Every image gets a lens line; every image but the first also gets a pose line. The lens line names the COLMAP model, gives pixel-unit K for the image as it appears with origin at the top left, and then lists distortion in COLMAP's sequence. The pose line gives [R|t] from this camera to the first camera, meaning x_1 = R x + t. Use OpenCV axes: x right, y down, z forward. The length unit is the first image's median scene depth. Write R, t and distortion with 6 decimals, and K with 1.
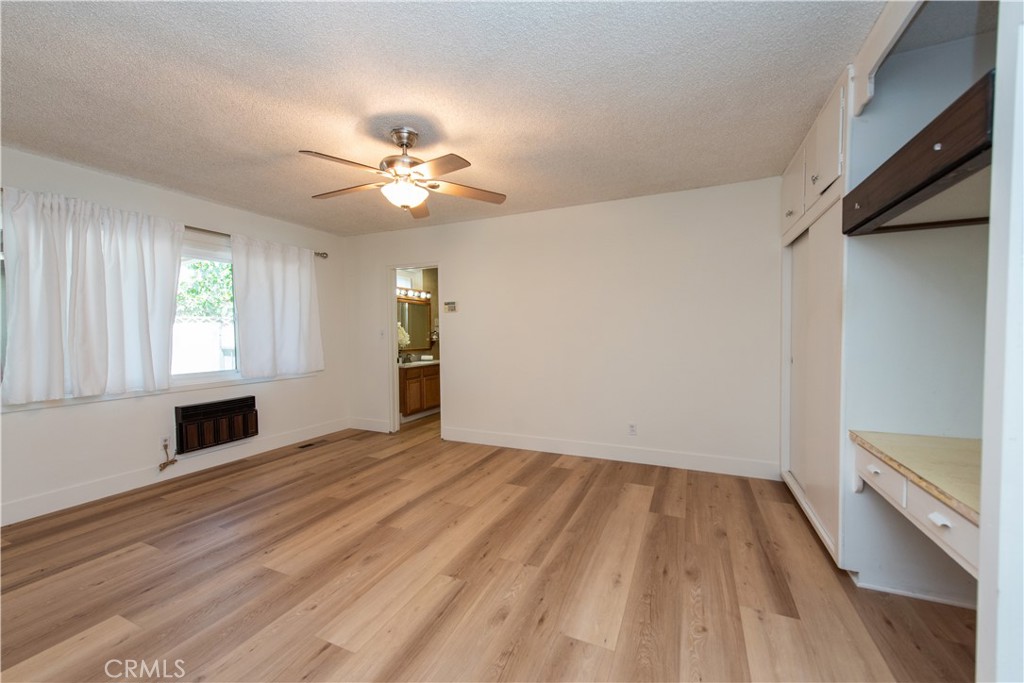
lens RADIAL K [[416.5, 0, 515.2], [0, 416.5, 344.4], [0, 0, 1]] dist [0.004281, 0.000066]
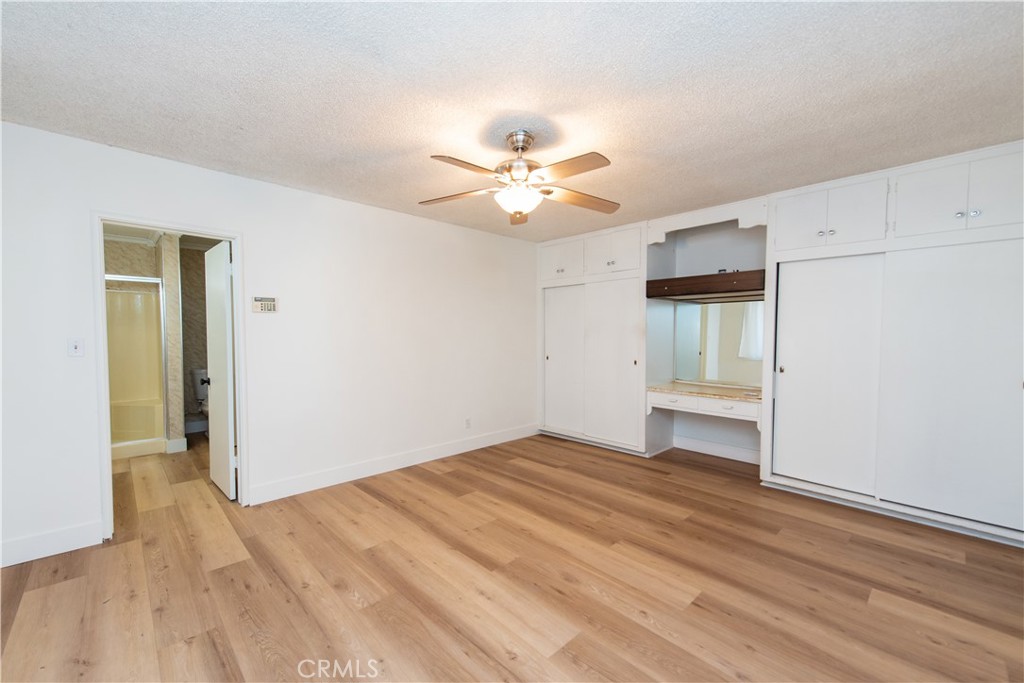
lens RADIAL K [[416.5, 0, 521.5], [0, 416.5, 338.7], [0, 0, 1]] dist [0.004281, 0.000066]
pose [[0.363375, -0.008167, 0.931607, -0.829064], [0.026056, 0.999659, -0.001400, -0.029232], [-0.931278, 0.024783, 0.363464, 0.475777]]
